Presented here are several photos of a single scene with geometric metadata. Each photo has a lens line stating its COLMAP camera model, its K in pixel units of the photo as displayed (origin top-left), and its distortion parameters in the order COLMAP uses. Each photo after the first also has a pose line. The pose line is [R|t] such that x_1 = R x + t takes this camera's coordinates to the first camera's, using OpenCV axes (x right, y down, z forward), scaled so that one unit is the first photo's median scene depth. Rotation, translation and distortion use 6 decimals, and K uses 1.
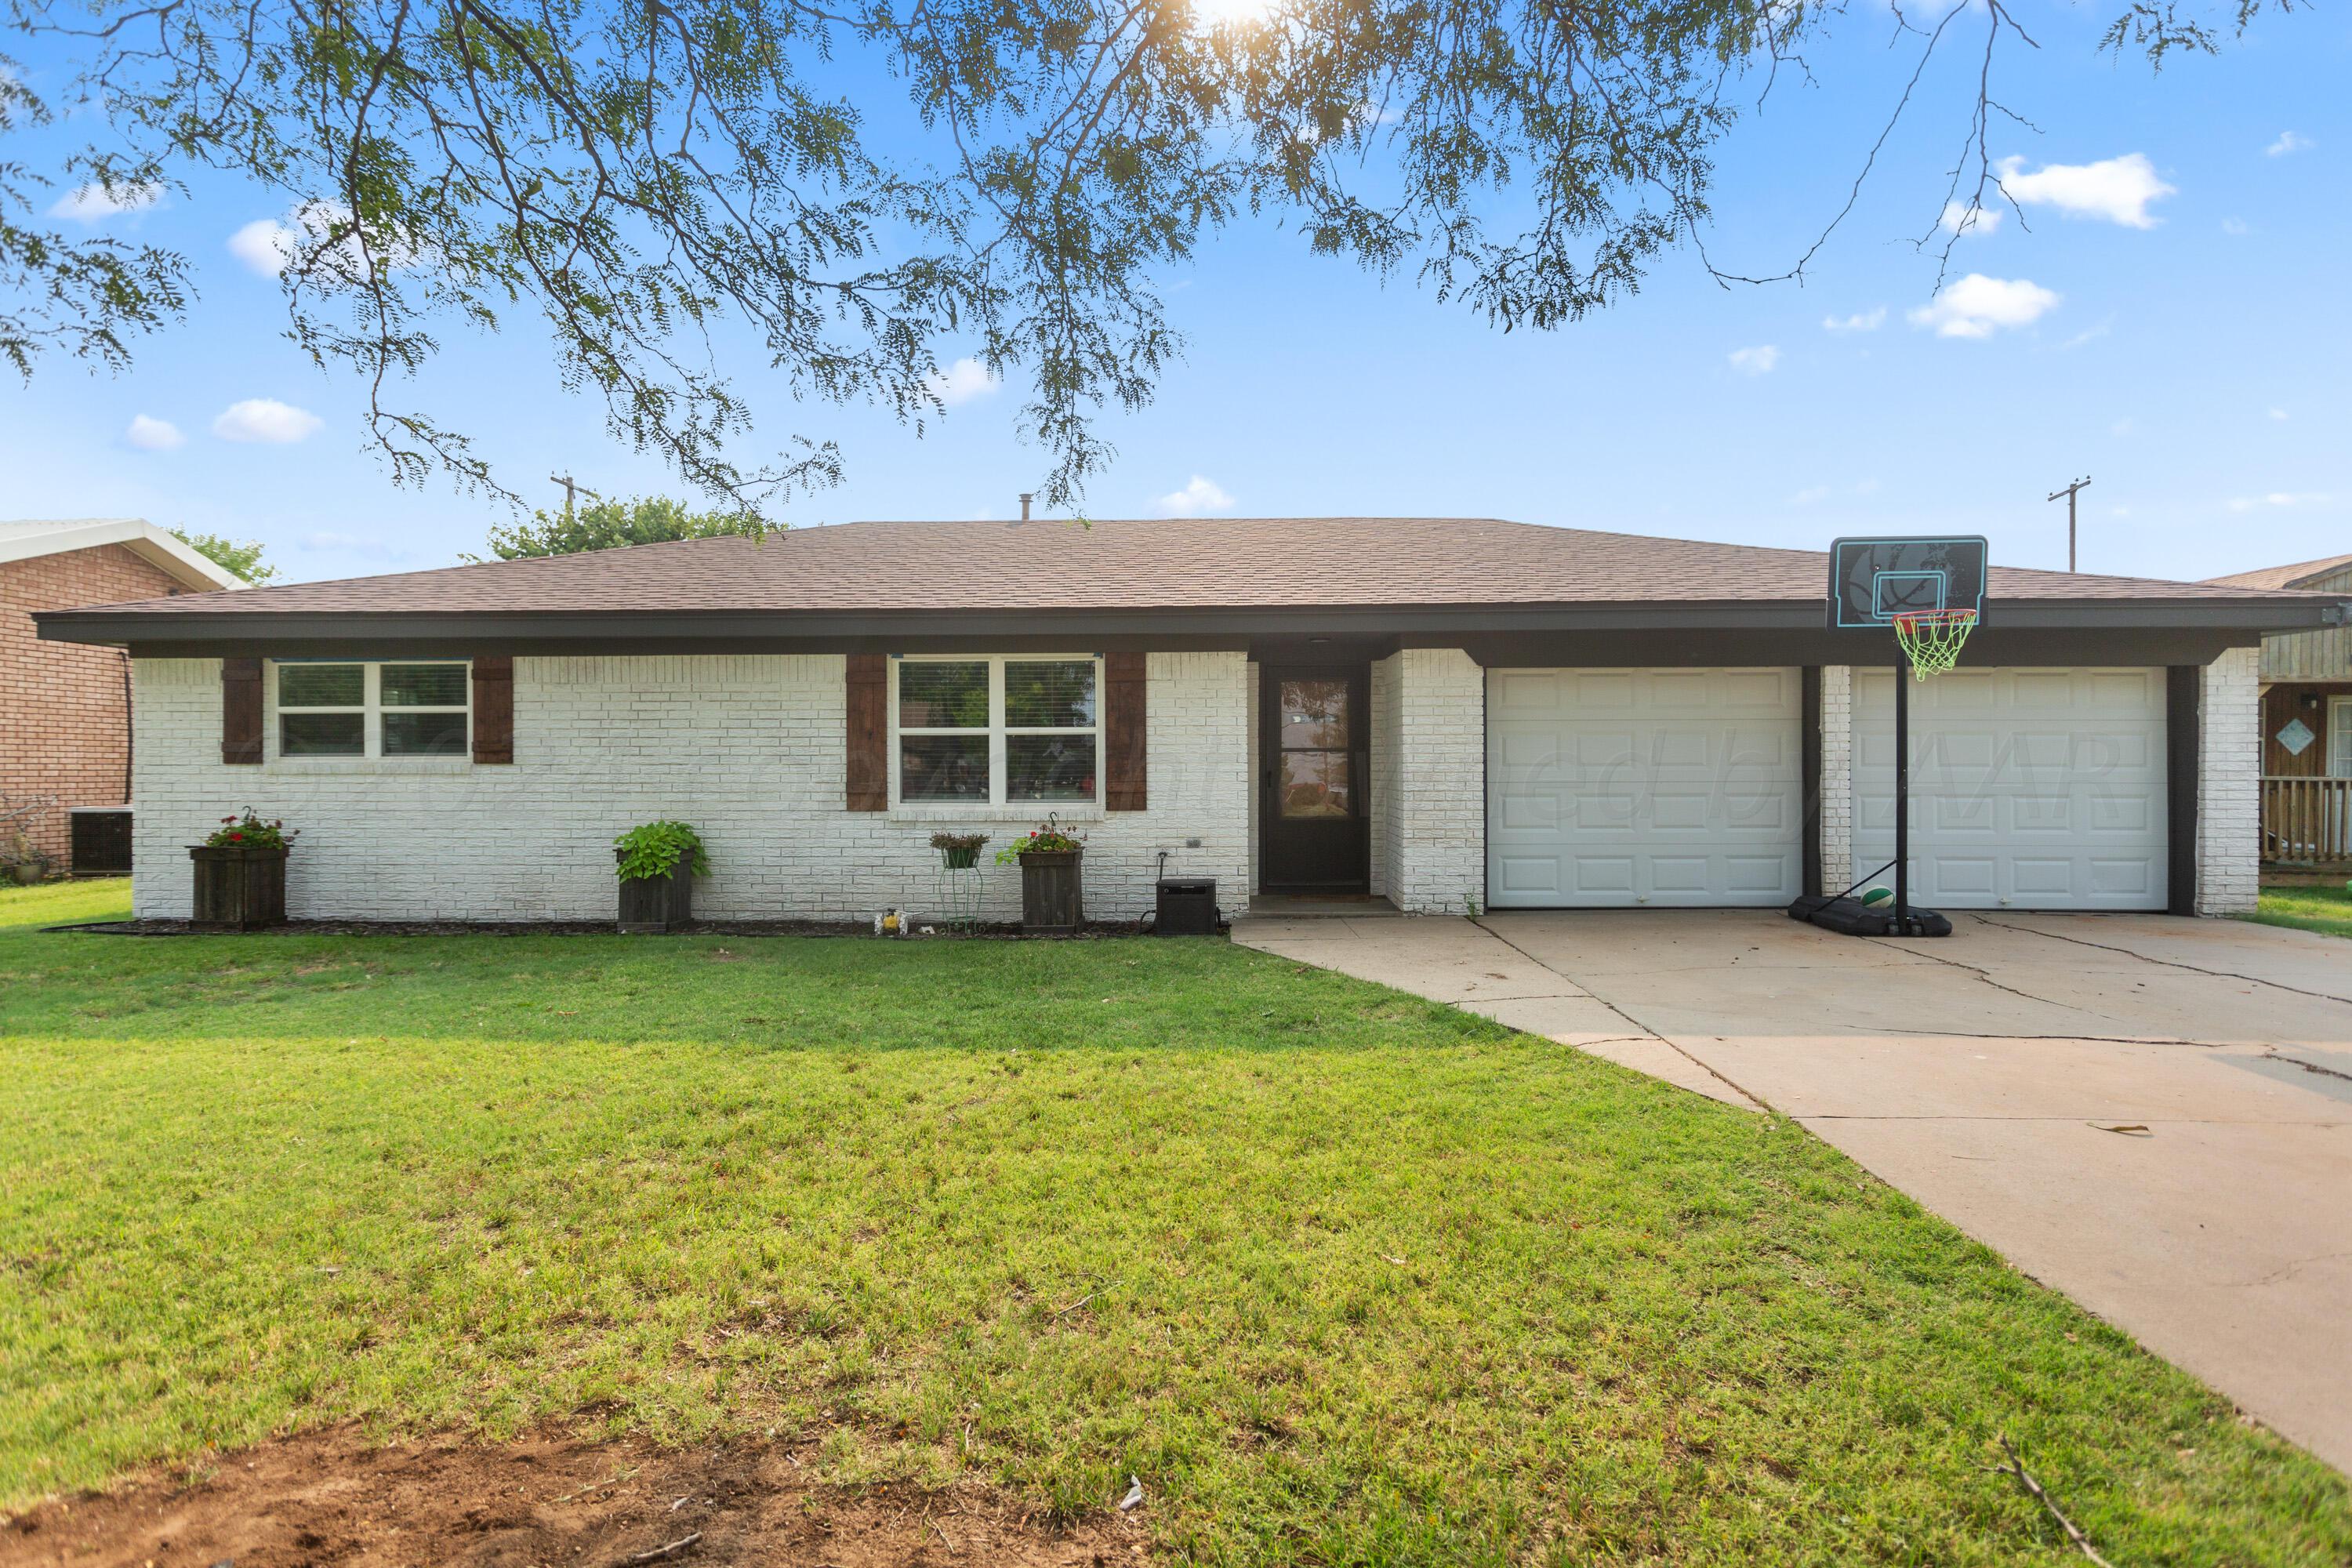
lens RADIAL K [[1259.5, 0, 1176.0], [0, 1259.5, 784.0], [0, 0, 1]] dist [-0.002650, 0.001571]
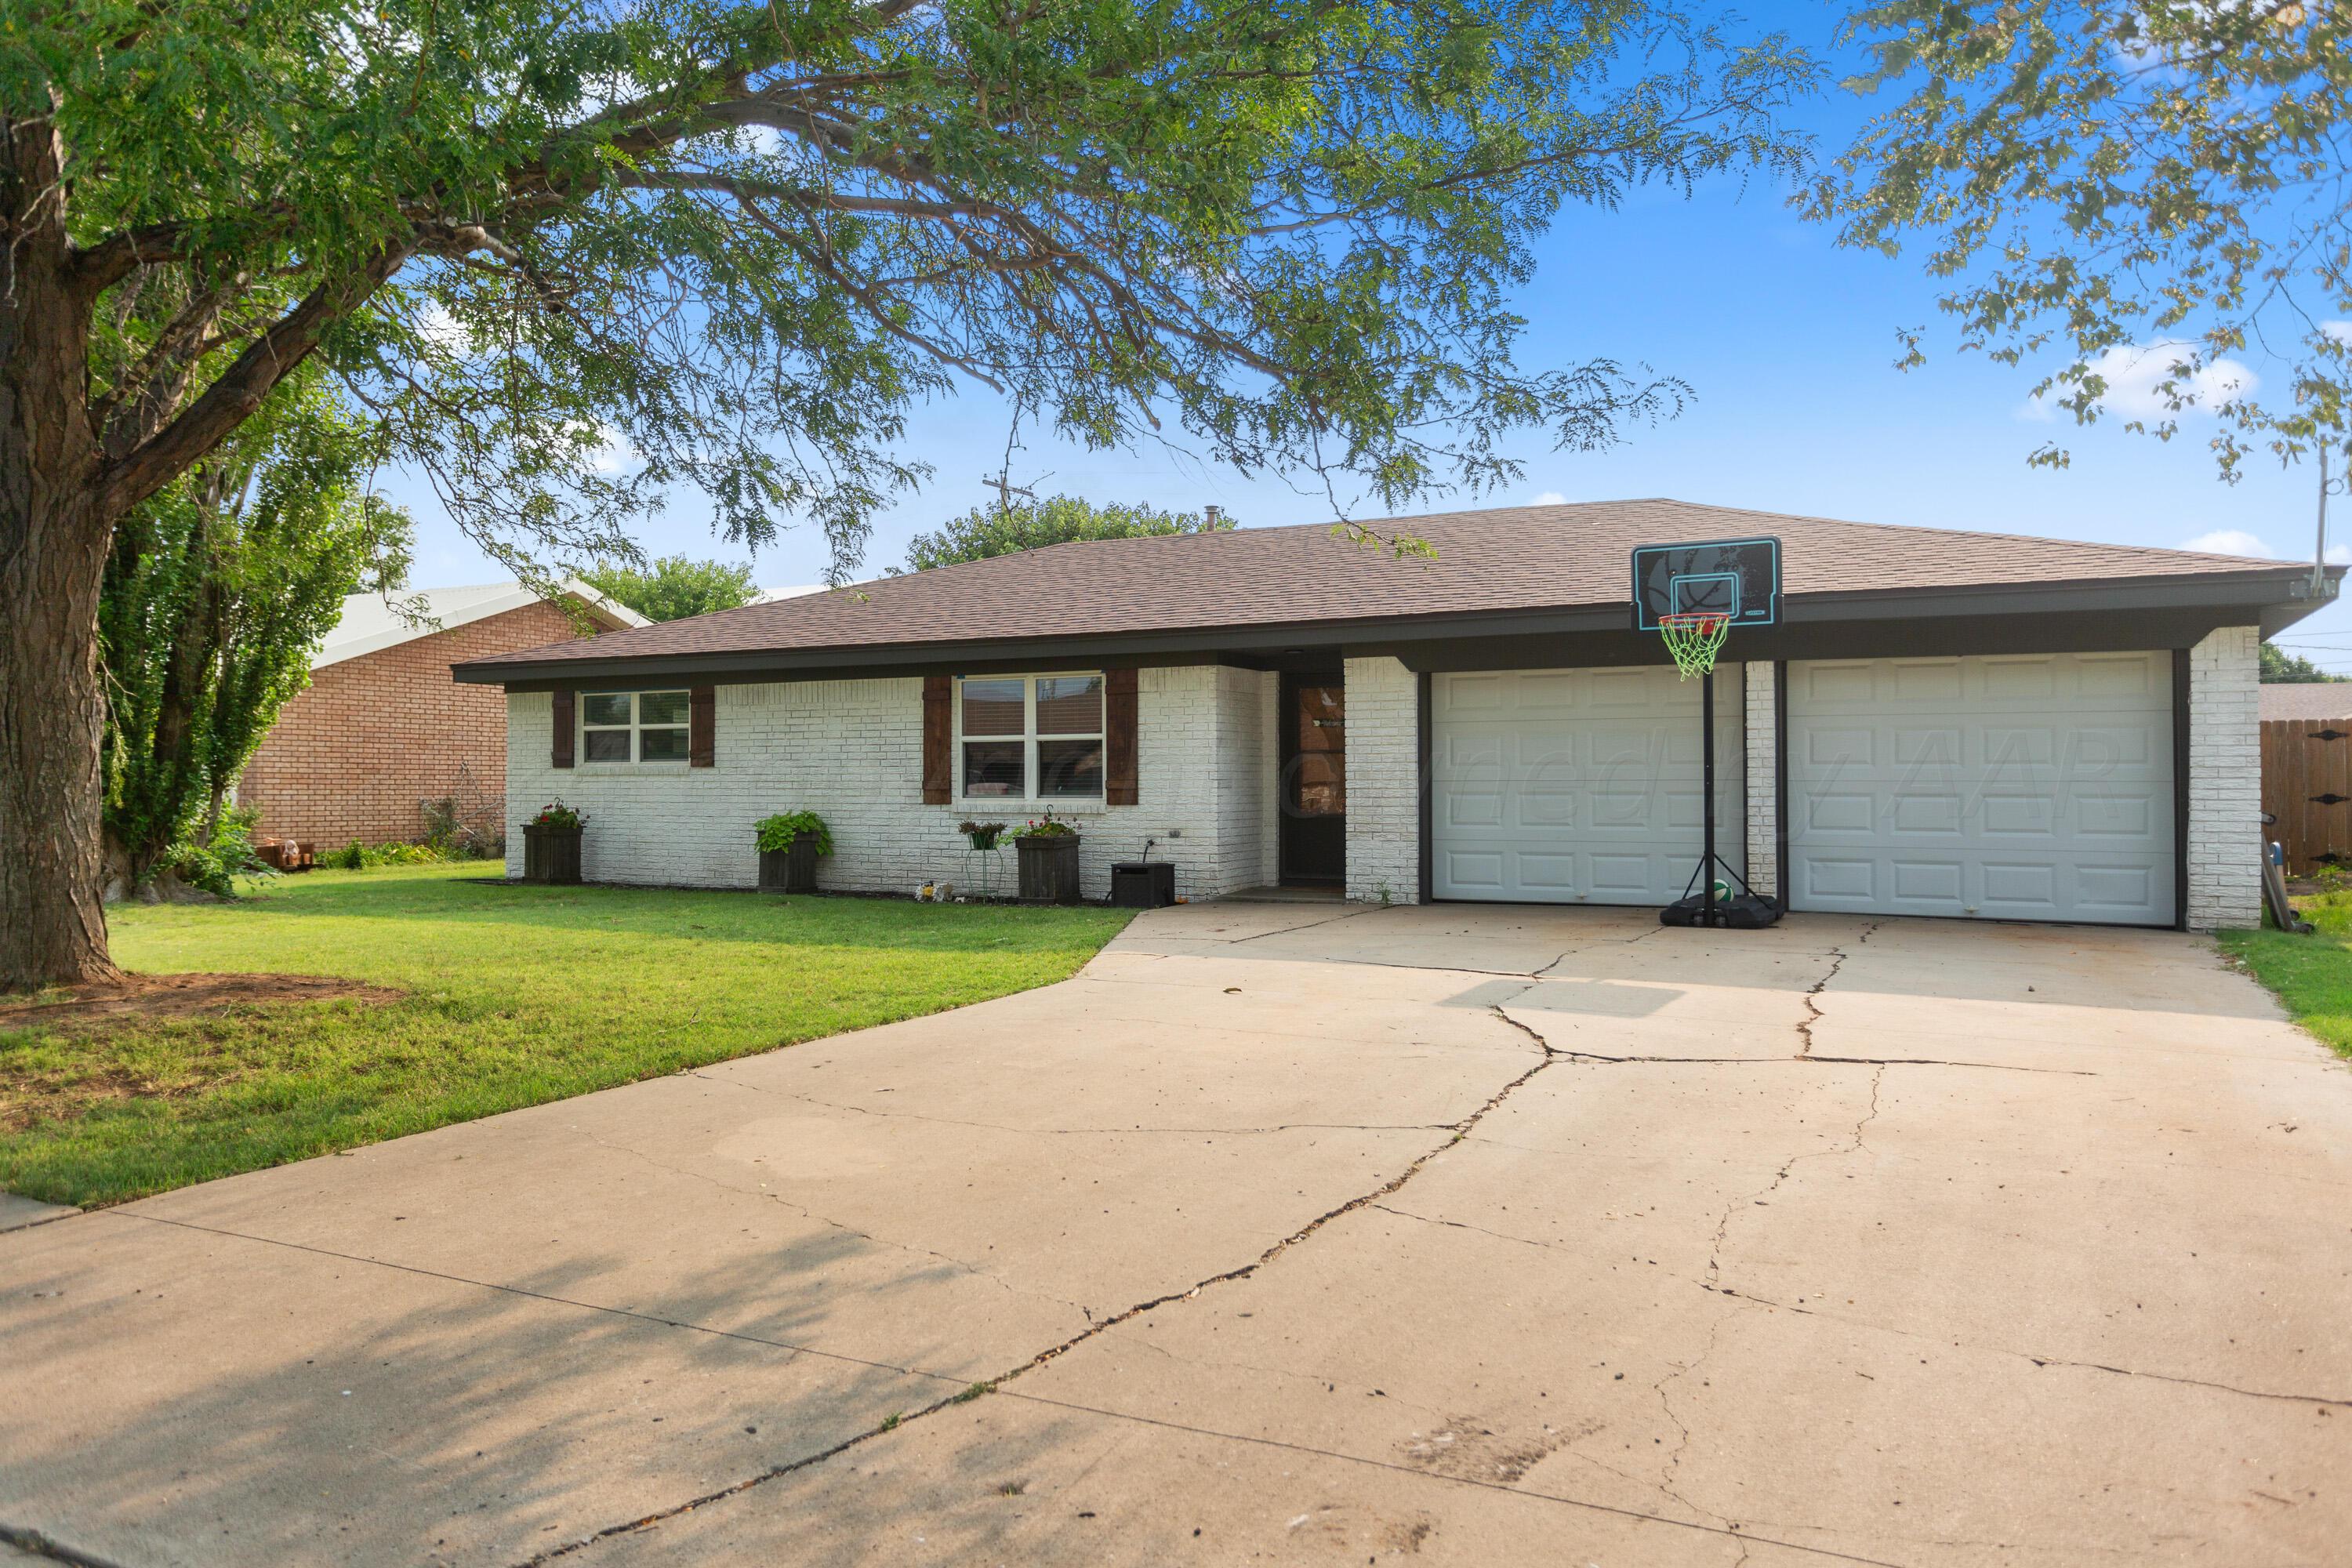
lens RADIAL K [[1725.1, 0, 1176.0], [0, 1725.1, 784.0], [0, 0, 1]] dist [-0.003502, -0.001795]
pose [[0.895767, 0.000514, -0.444523, 0.710070], [-0.006387, 0.999911, -0.011714, 0.020075], [0.444477, 0.013332, 0.895691, -0.401245]]
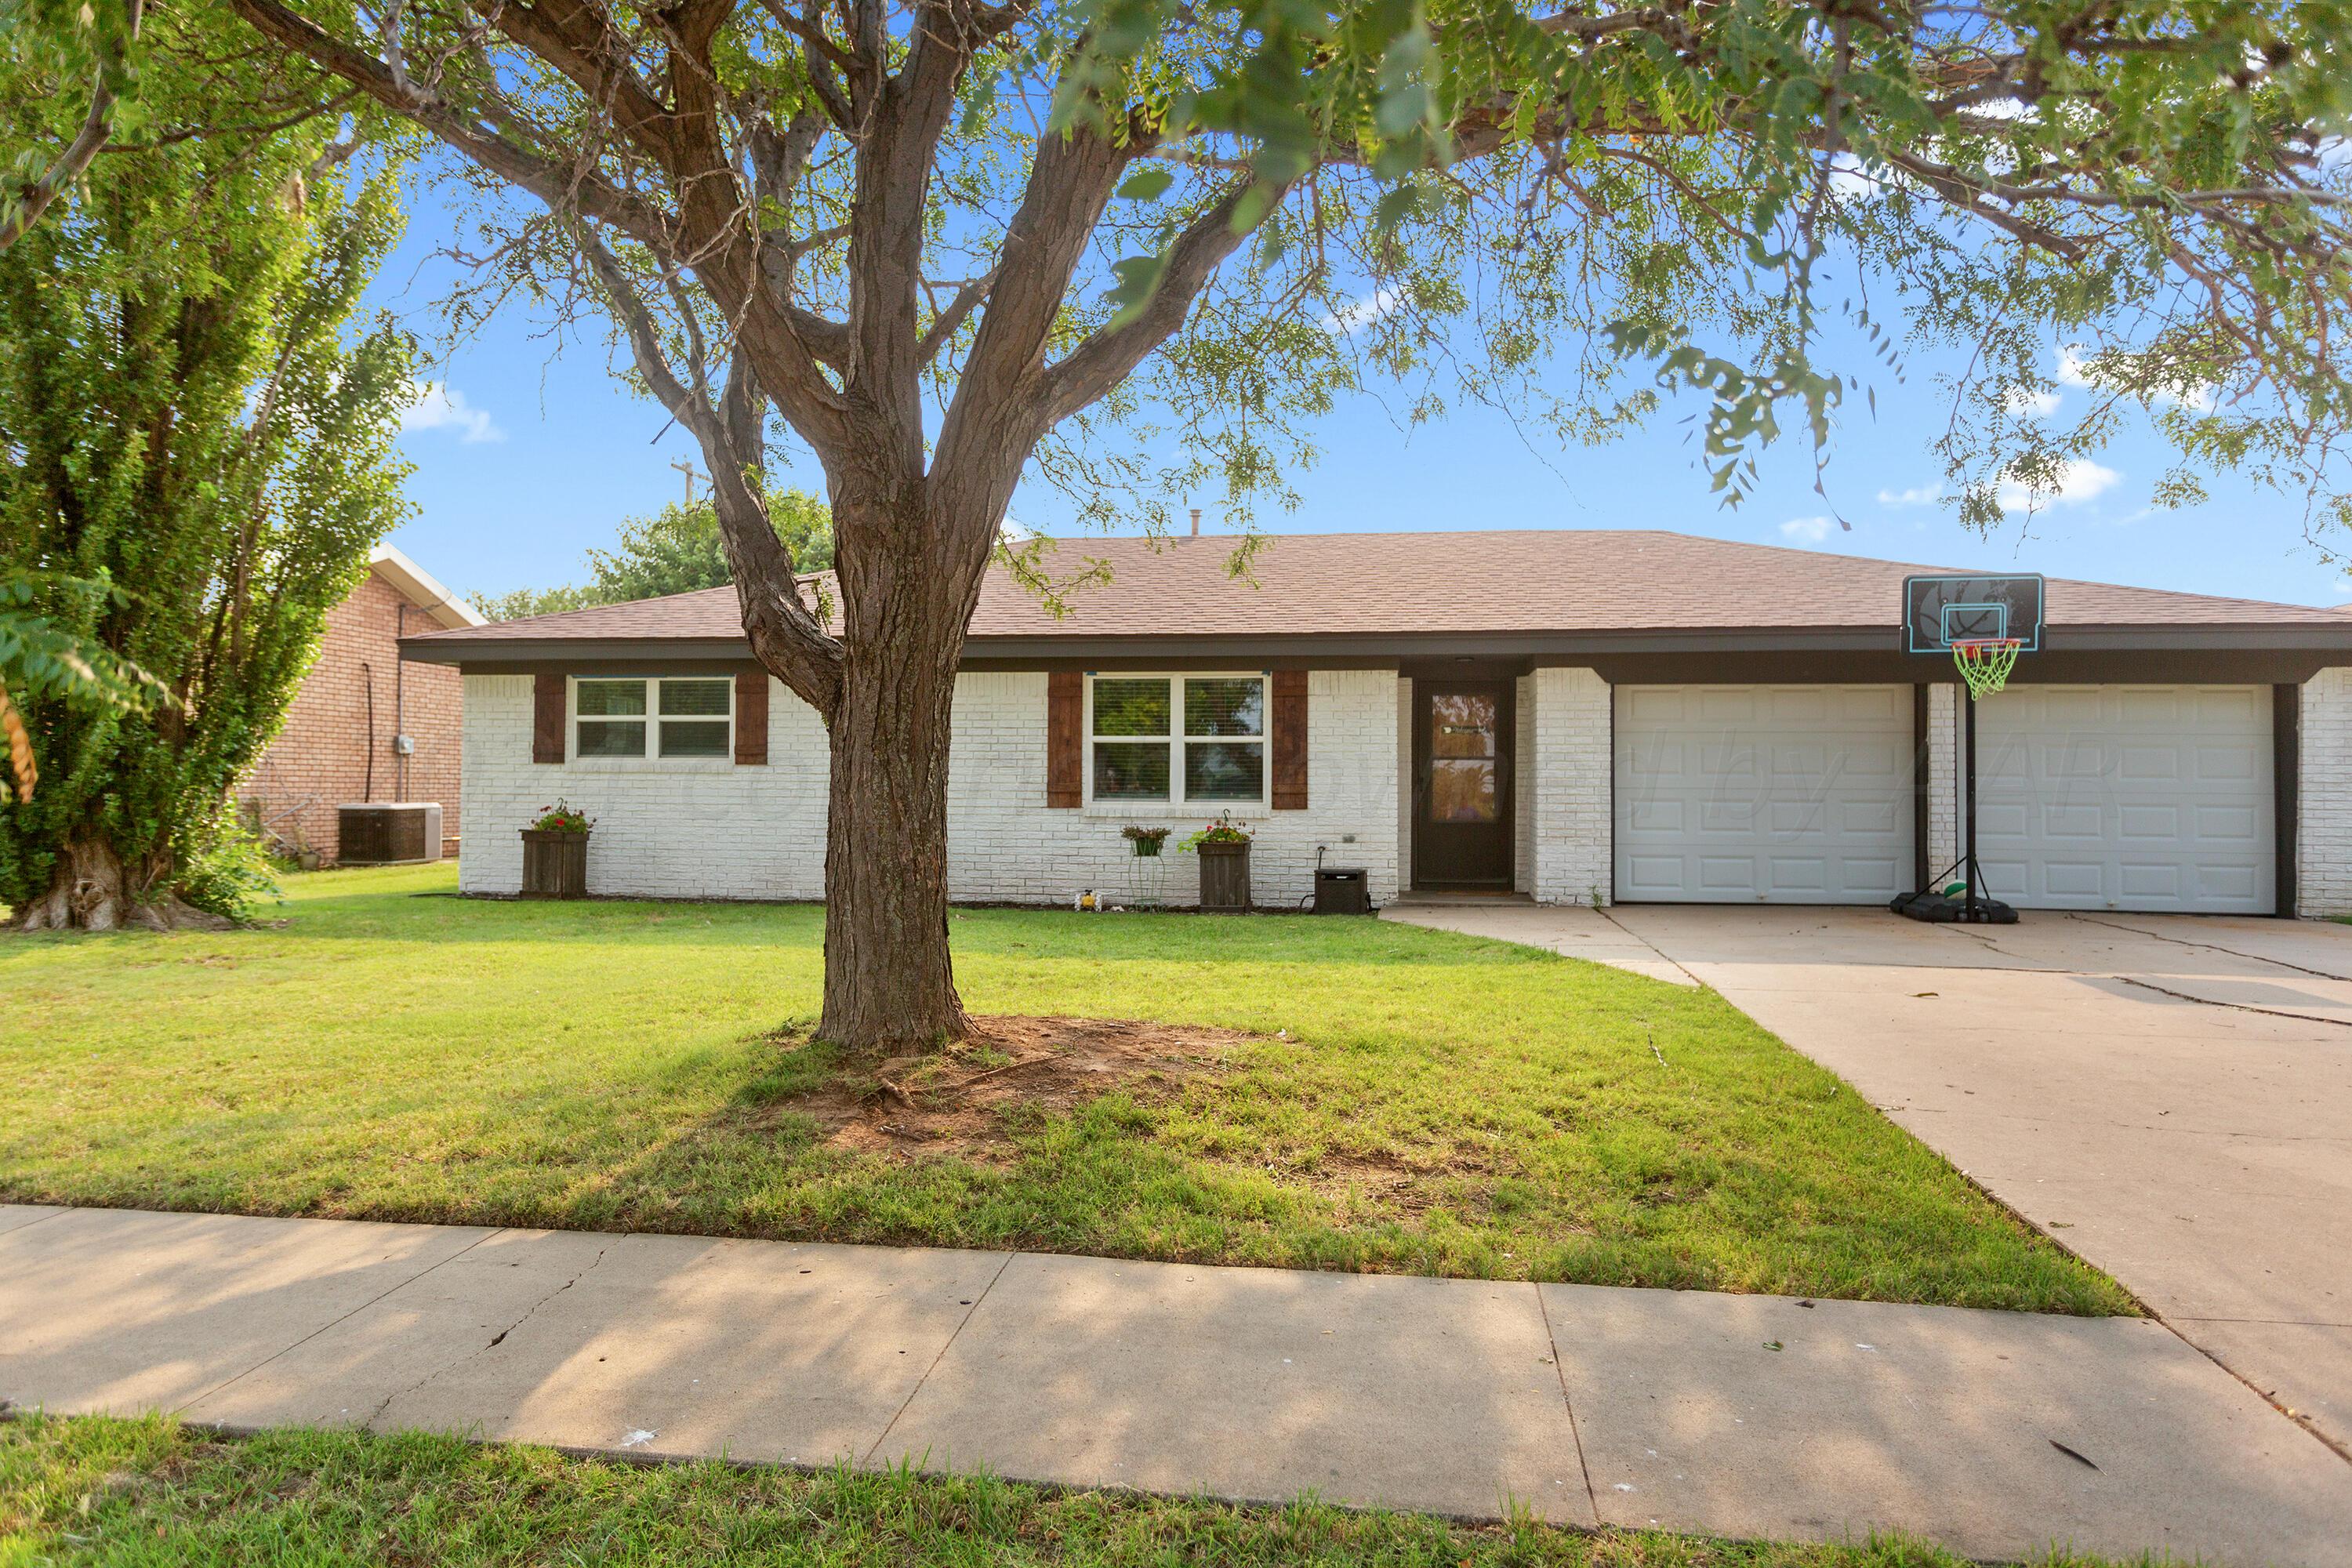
lens RADIAL K [[1656.5, 0, 1179.6], [0, 1656.5, 774.4], [0, 0, 1]] dist [0.003743, 0.000214]
pose [[0.993971, 0.007540, -0.109387, 0.025213], [-0.010132, 0.999681, -0.023154, 0.024884], [0.109177, 0.024122, 0.993730, -0.497653]]
